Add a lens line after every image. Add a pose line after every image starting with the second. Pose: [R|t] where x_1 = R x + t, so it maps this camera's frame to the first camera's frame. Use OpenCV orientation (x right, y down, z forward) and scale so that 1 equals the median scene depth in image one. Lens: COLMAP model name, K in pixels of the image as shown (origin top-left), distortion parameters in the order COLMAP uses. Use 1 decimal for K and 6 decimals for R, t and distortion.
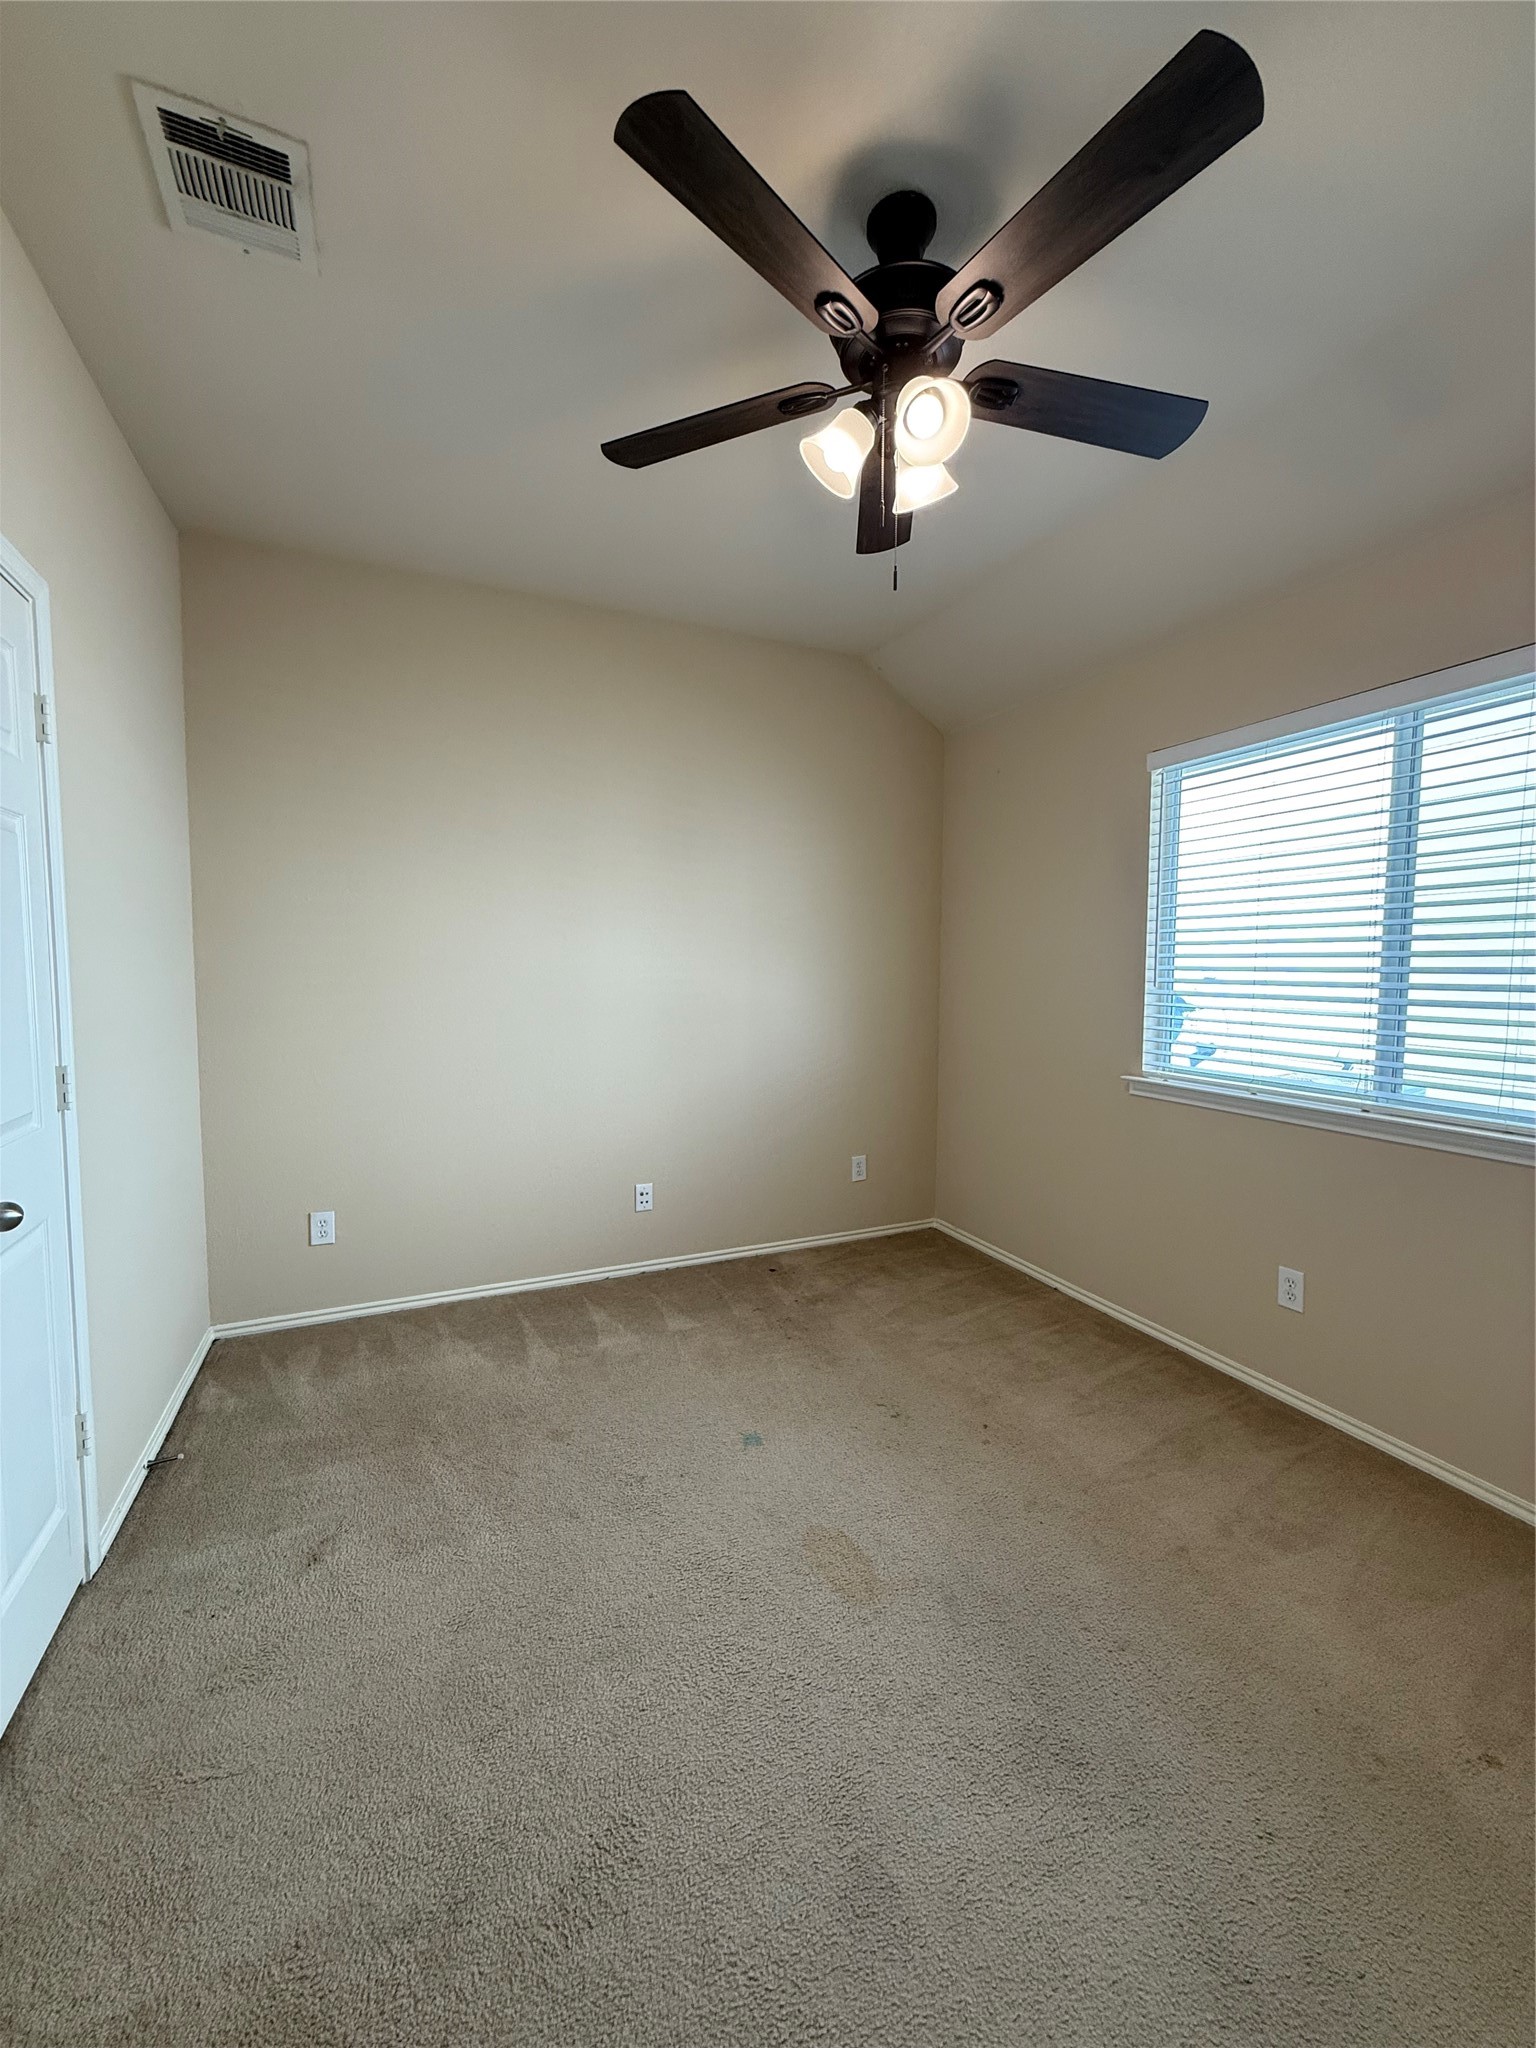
lens RADIAL K [[814.3, 0, 764.6], [0, 814.3, 1023.8], [0, 0, 1]] dist [-0.000244, 0.000185]
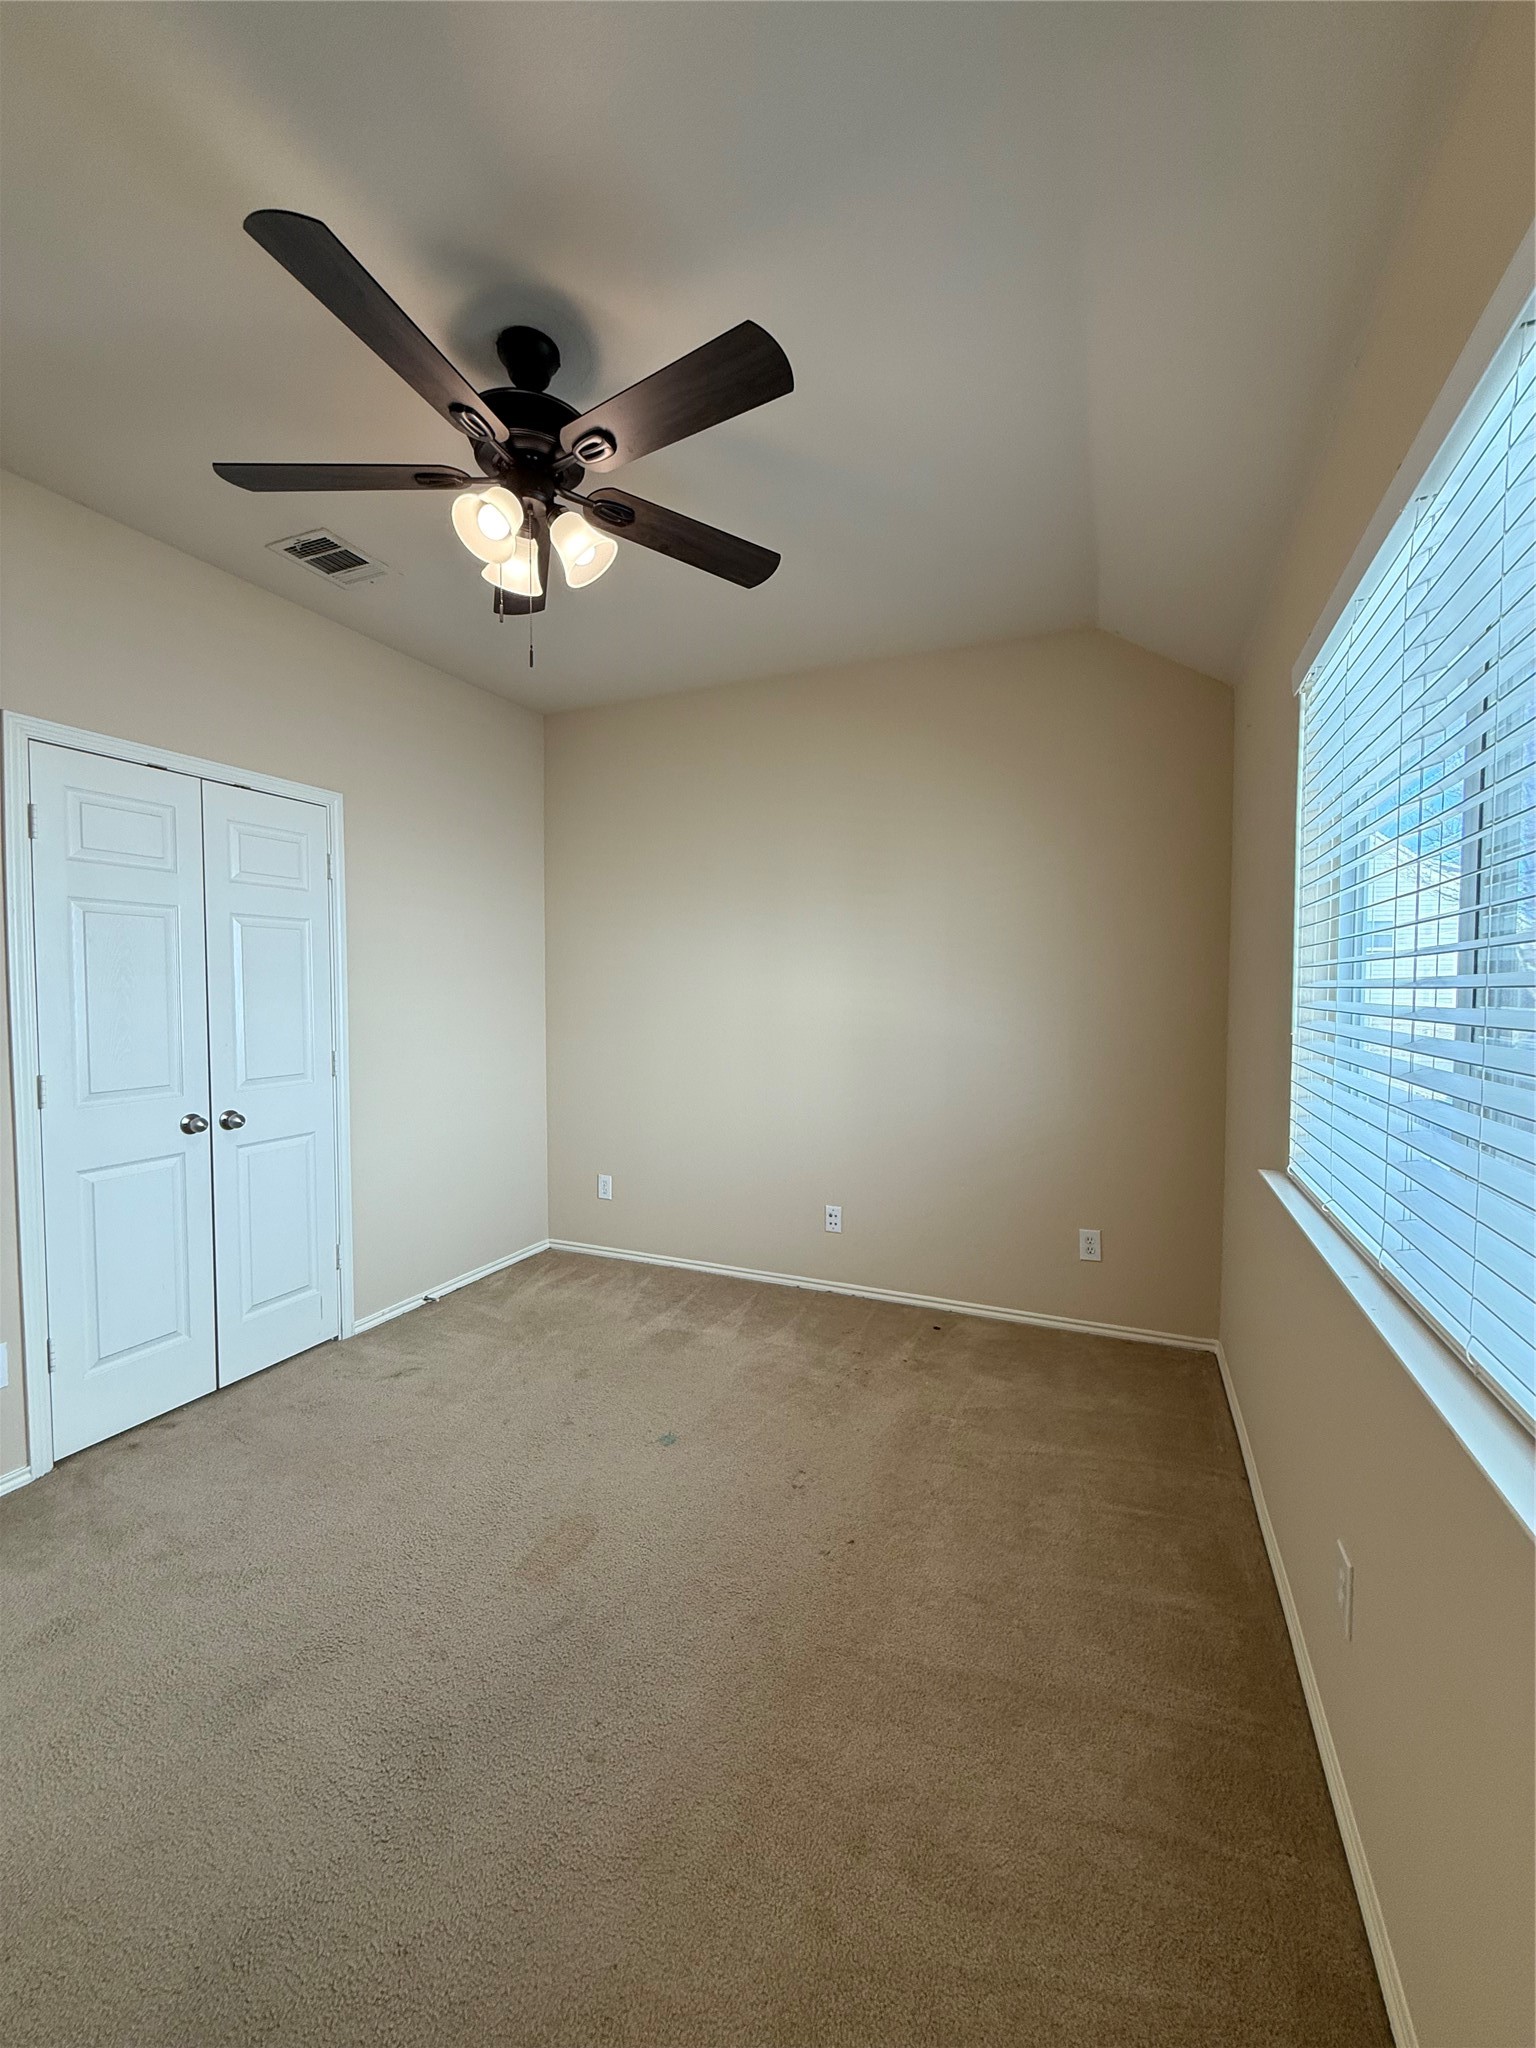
lens RADIAL K [[814.3, 0, 765.5], [0, 814.3, 1015.0], [0, 0, 1]] dist [-0.000244, 0.000185]
pose [[0.669869, 0.020127, -0.742207, 0.675561], [-0.051114, 0.998511, -0.019054, -0.027103], [0.740718, 0.050701, 0.669900, 0.274480]]
